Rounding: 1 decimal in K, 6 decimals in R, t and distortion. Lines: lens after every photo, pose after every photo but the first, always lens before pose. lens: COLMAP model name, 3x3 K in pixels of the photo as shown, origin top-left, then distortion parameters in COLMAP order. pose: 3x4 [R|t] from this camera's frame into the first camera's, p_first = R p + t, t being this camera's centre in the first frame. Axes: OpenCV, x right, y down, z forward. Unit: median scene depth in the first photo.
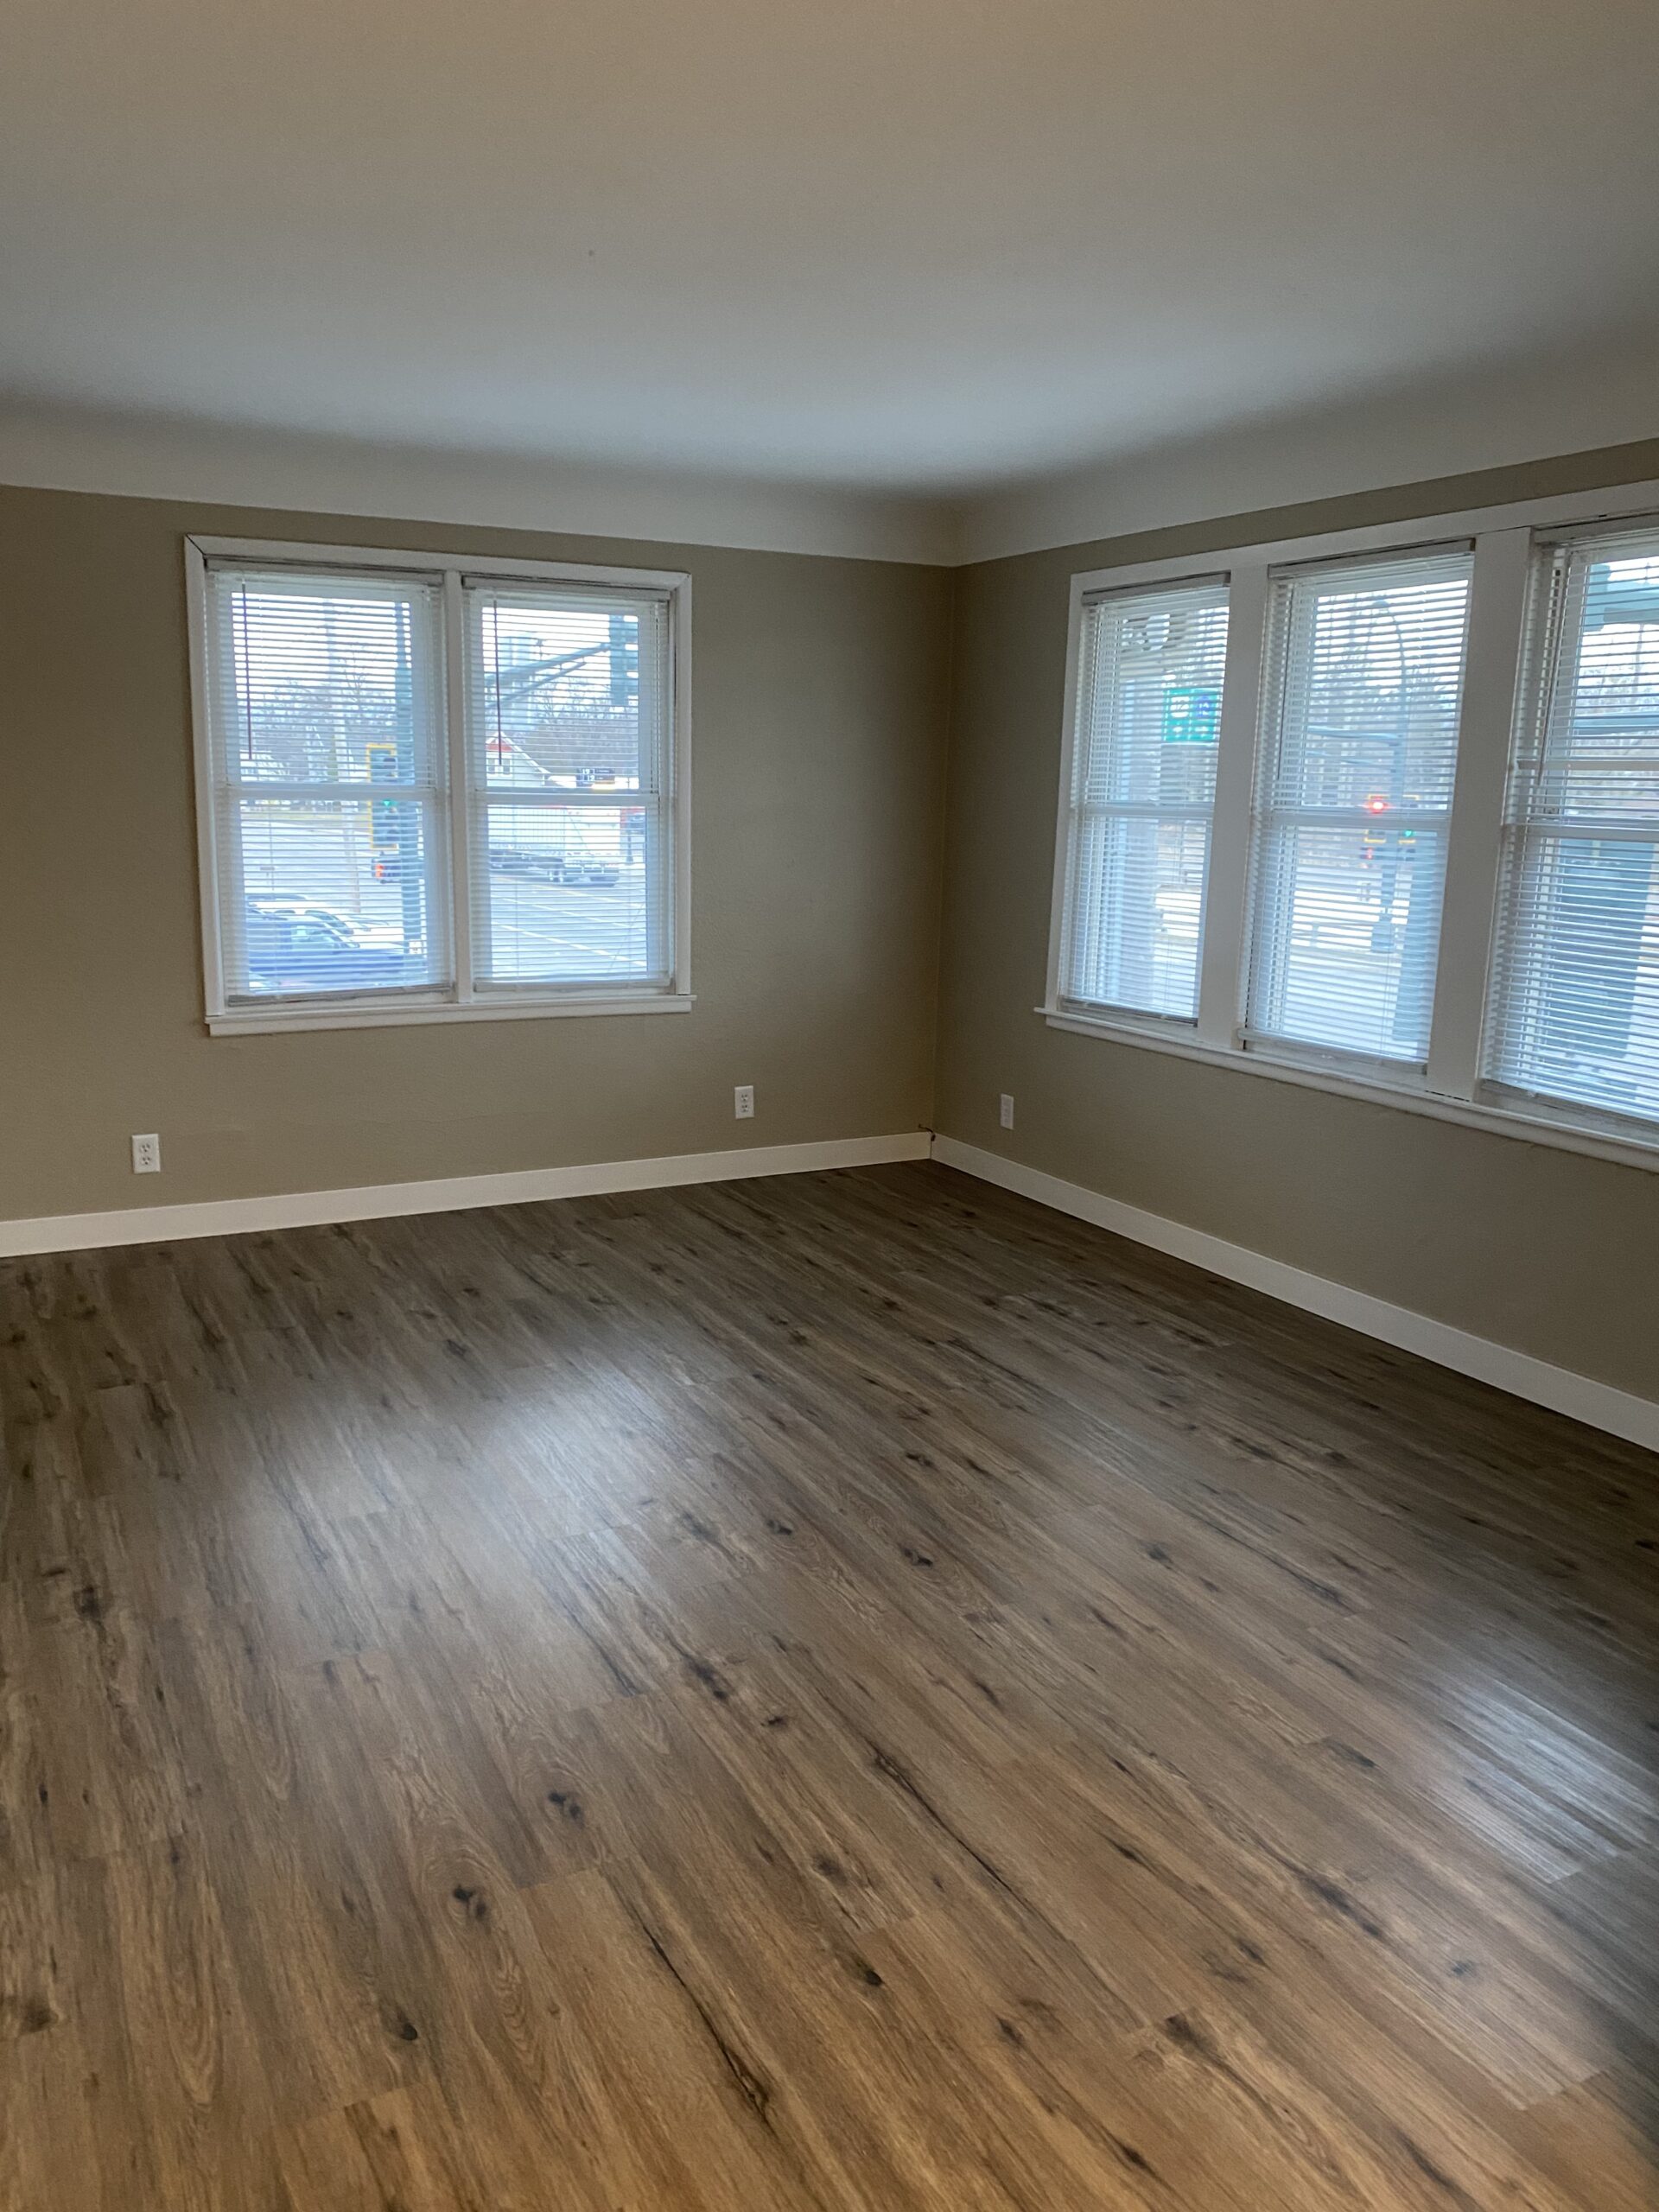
lens RADIAL K [[1675.4, 0, 833.5], [0, 1675.4, 1093.9], [0, 0, 1]] dist [0.057931, -0.045255]
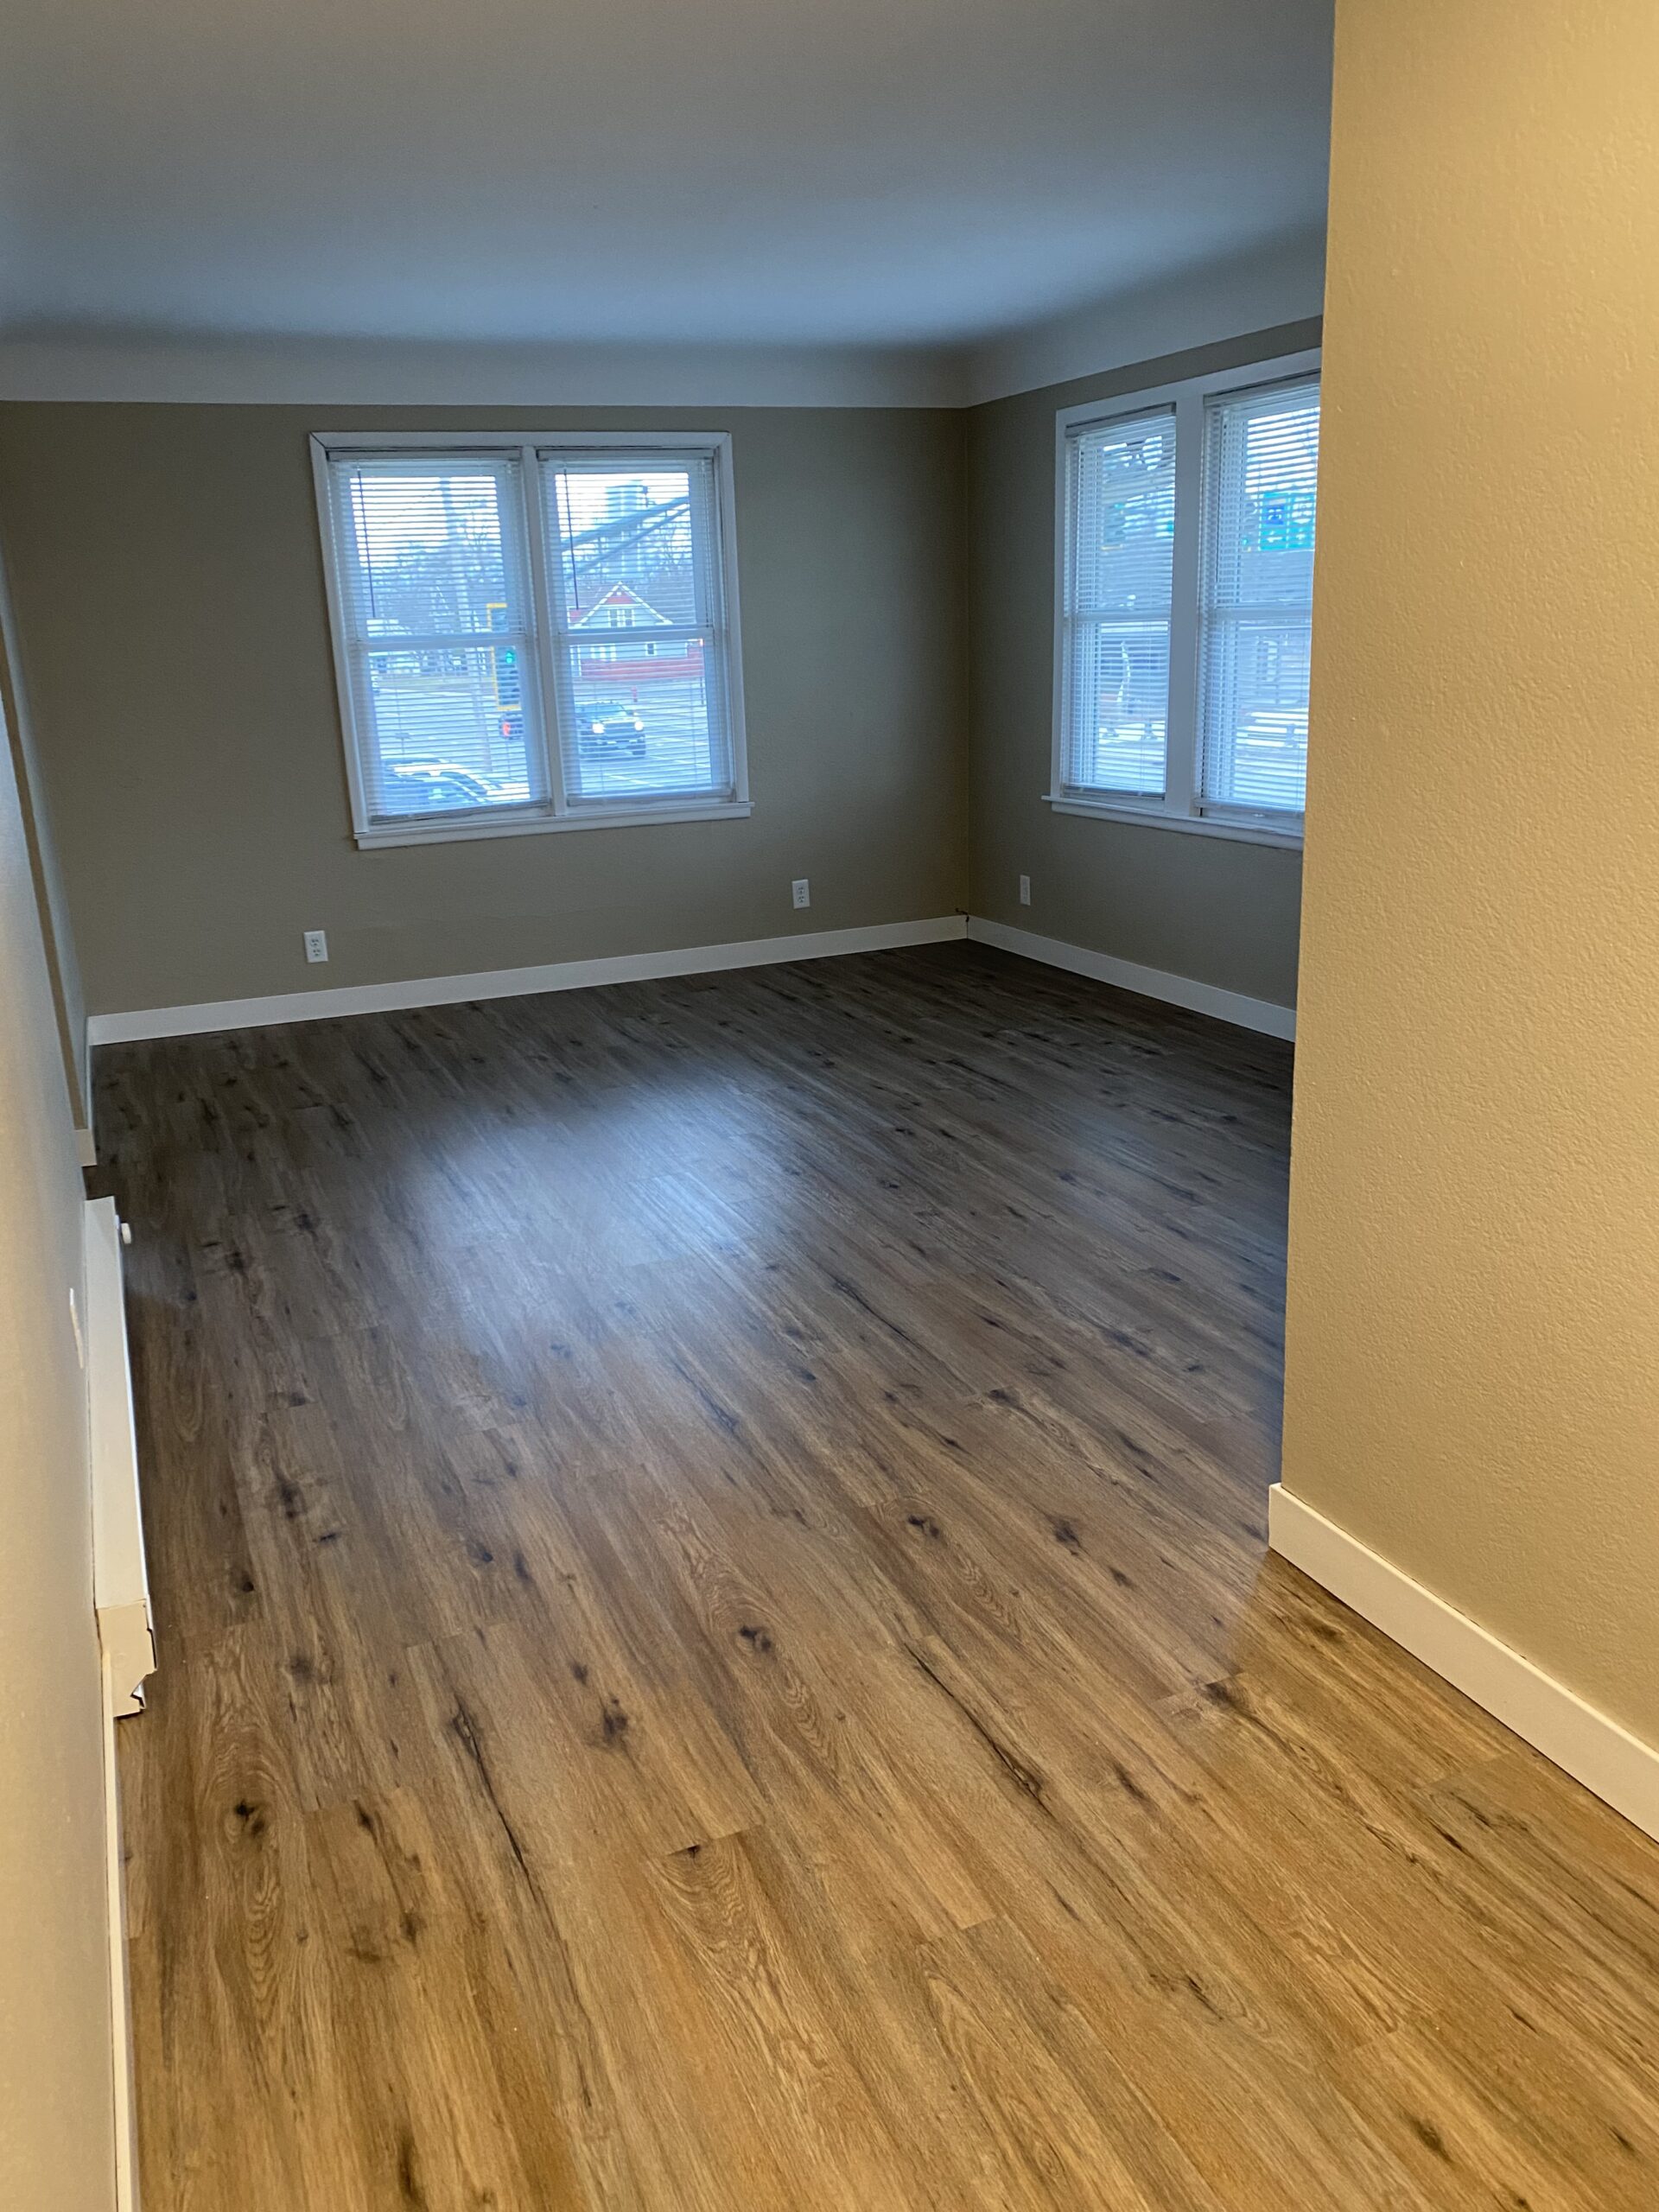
lens RADIAL K [[1675.4, 0, 829.6], [0, 1675.4, 1097.2], [0, 0, 1]] dist [0.057931, -0.045255]
pose [[0.995521, -0.035027, -0.087813, 0.084905], [0.043006, 0.994950, 0.090693, 0.054823], [0.084193, -0.094063, 0.992000, -0.236286]]
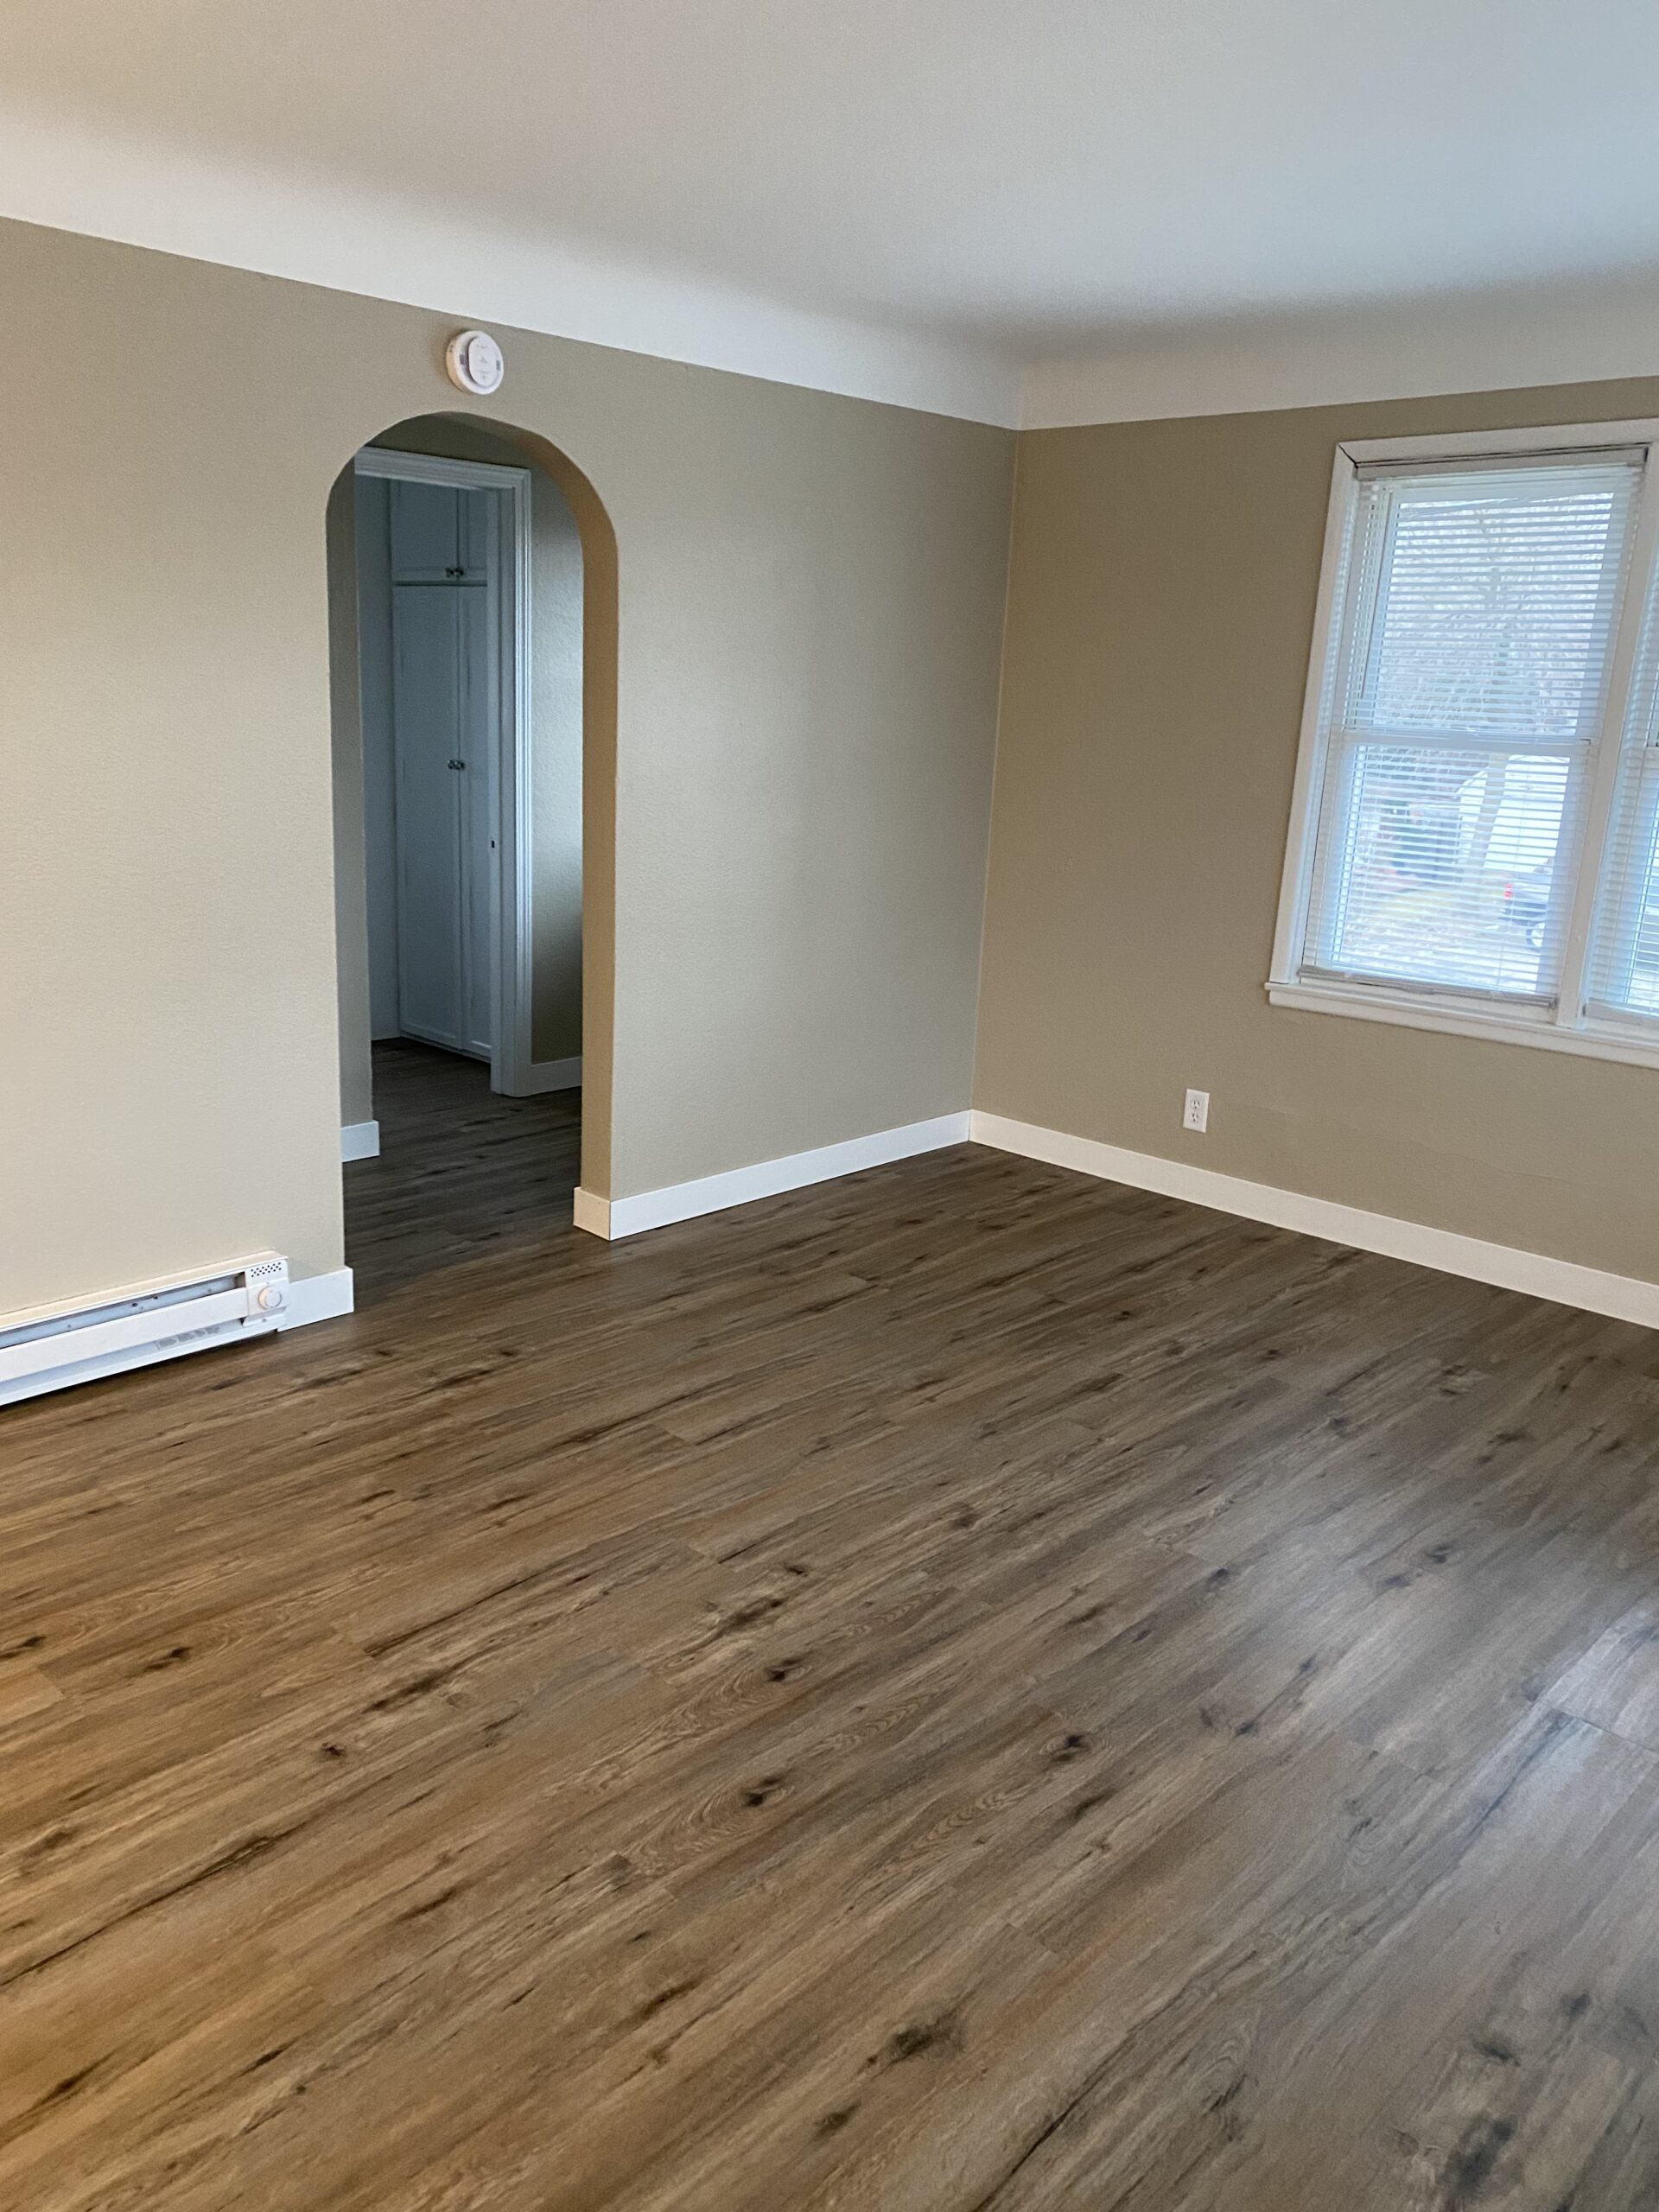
lens RADIAL K [[1675.4, 0, 754.1], [0, 1675.4, 1098.6], [0, 0, 1]] dist [0.057931, -0.045255]
pose [[0.310121, 0.230807, -0.922254, 0.445502], [-0.209938, 0.962760, 0.170349, -0.091342], [0.927227, 0.140788, 0.347027, 0.483408]]
